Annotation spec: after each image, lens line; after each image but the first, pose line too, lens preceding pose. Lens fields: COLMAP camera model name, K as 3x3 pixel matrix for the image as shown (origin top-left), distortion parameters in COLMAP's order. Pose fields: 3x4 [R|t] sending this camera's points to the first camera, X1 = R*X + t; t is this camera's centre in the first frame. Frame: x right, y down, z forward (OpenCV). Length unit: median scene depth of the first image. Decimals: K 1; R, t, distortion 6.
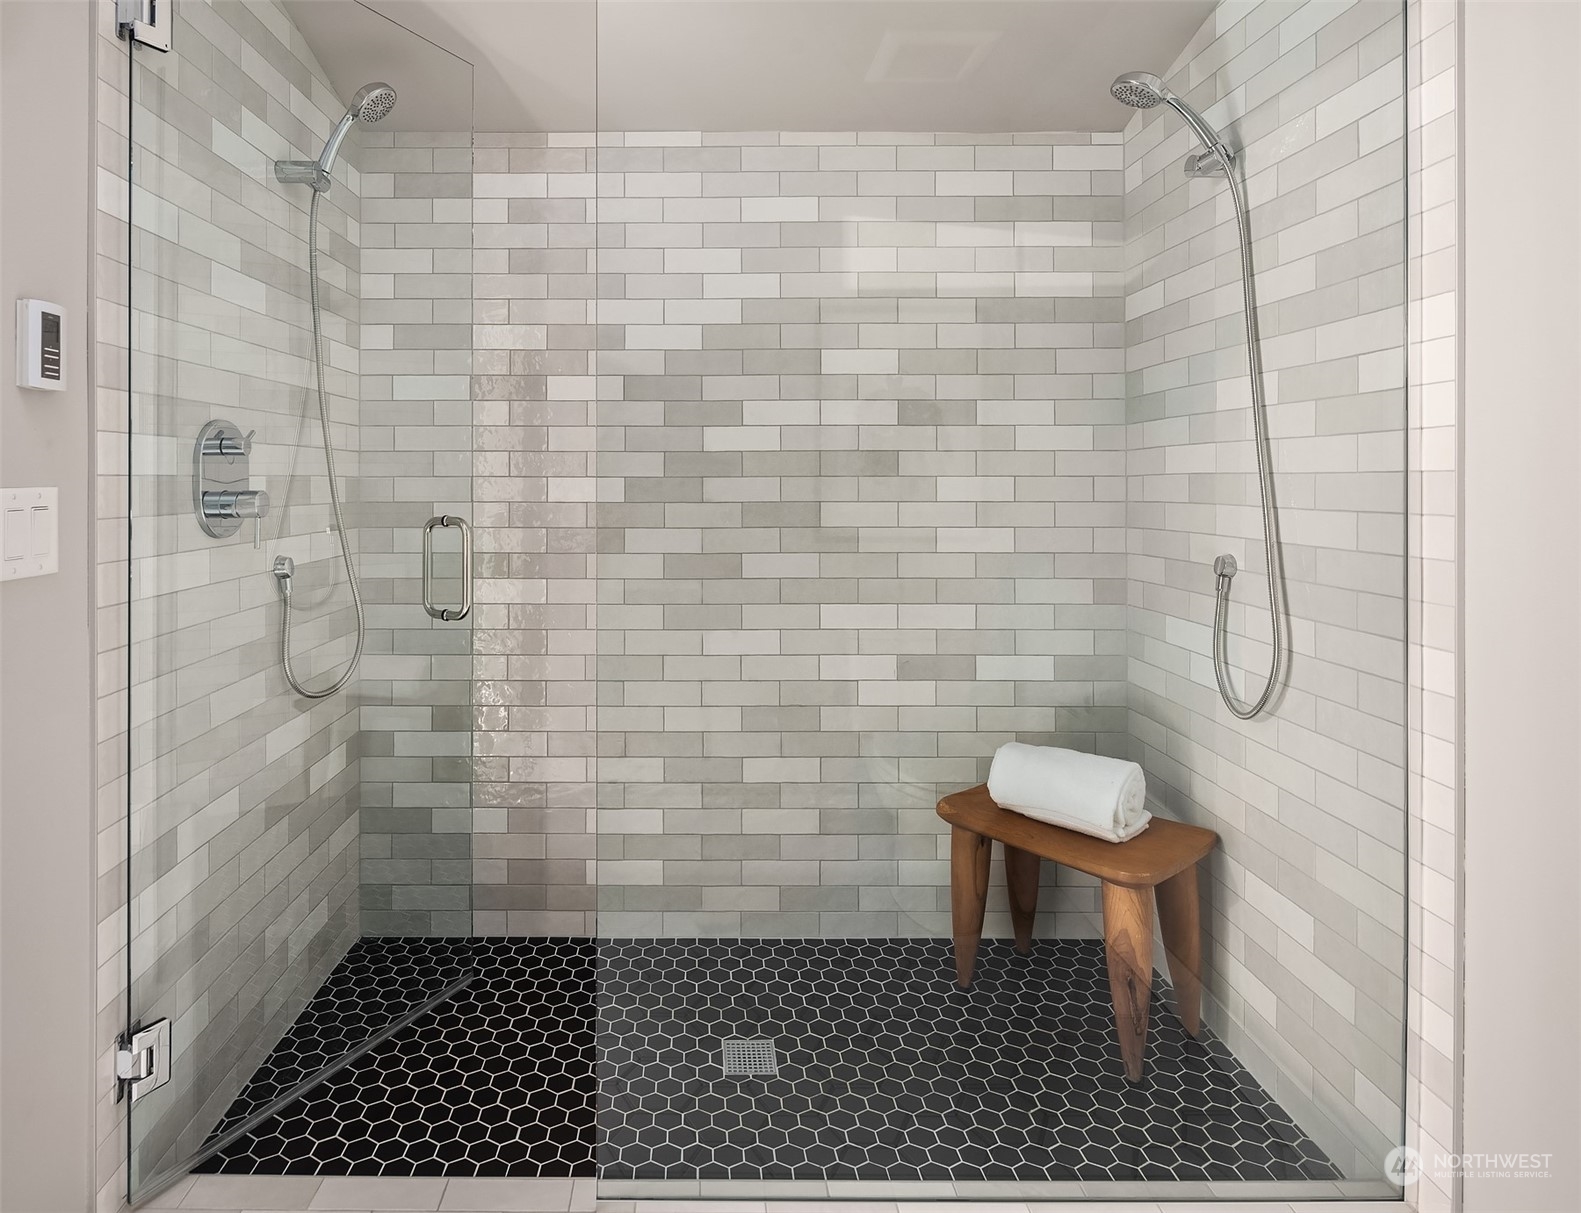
lens RADIAL K [[924.0, 0, 790.6], [0, 924.0, 463.8], [0, 0, 1]] dist [0.002139, -0.001330]
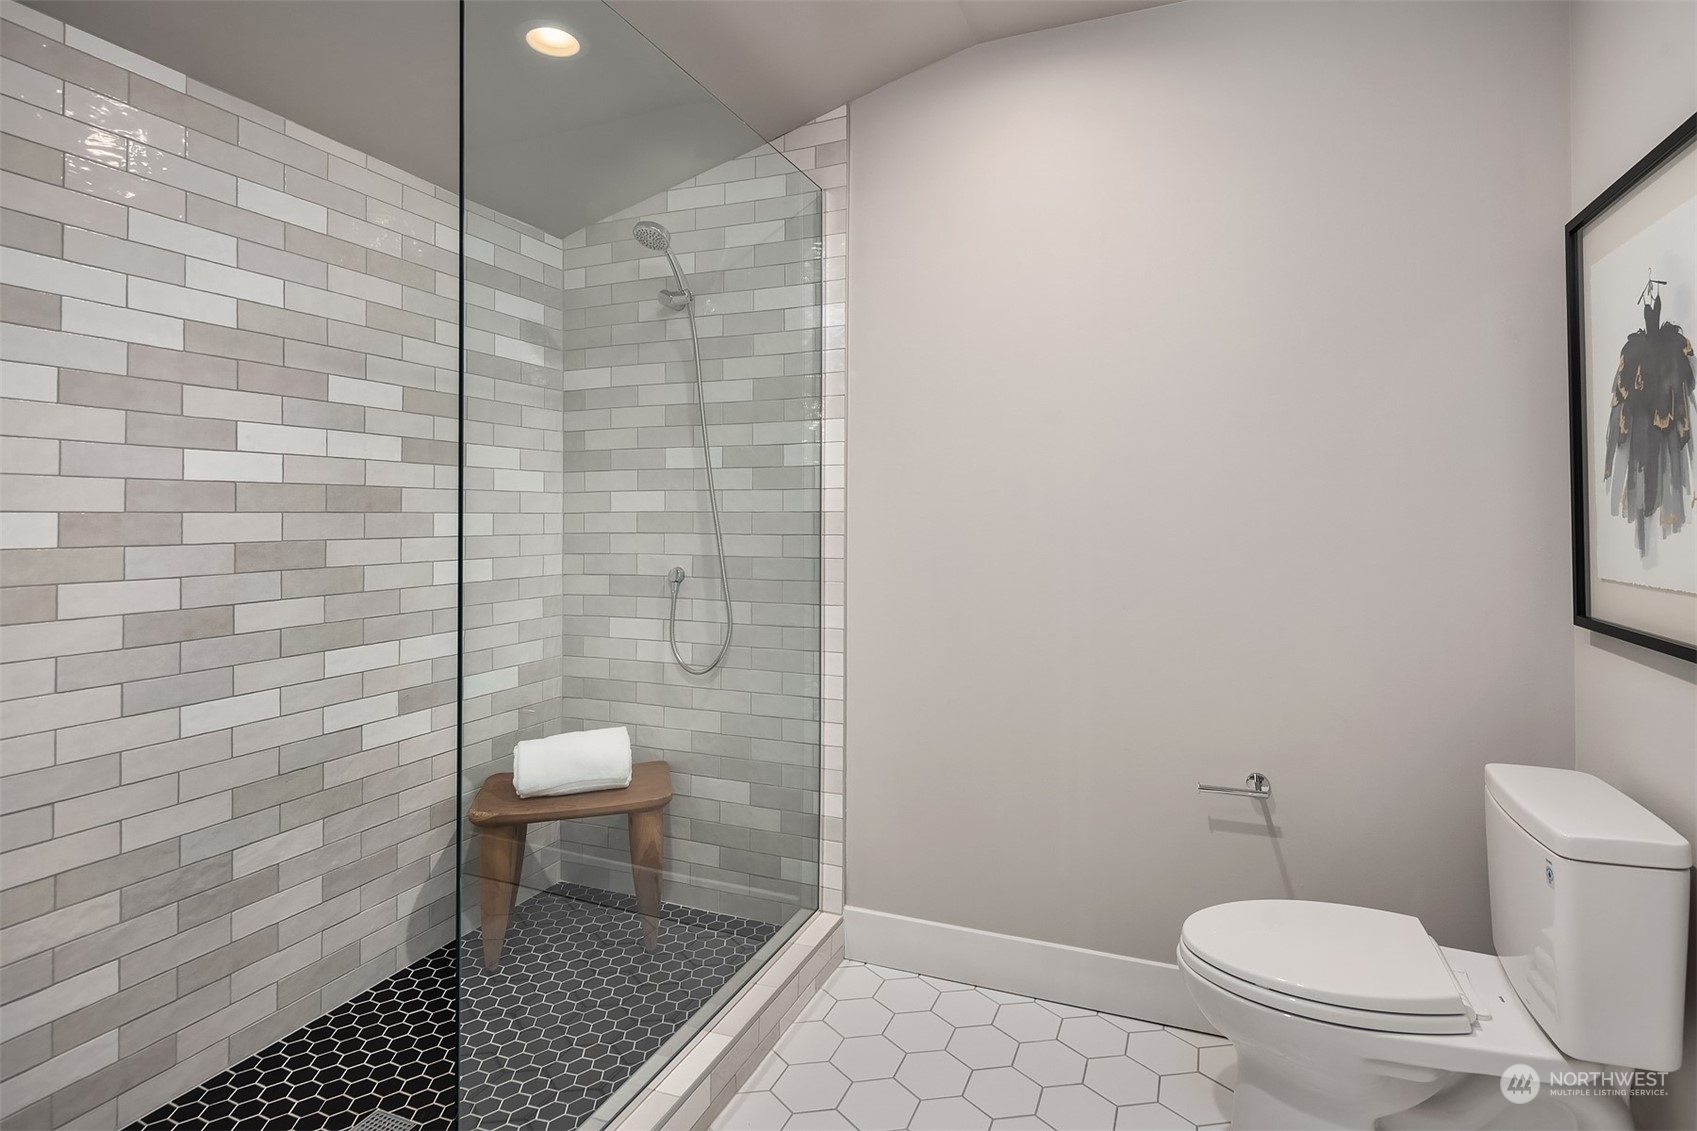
lens RADIAL K [[846.7, 0, 869.3], [0, 846.7, 495.1], [0, 0, 1]] dist [0.001032, -0.000626]
pose [[0.361094, 0.022788, 0.932251, -0.563624], [-0.017332, 0.999693, -0.017723, 0.001830], [-0.932368, -0.009758, 0.361378, 0.193132]]
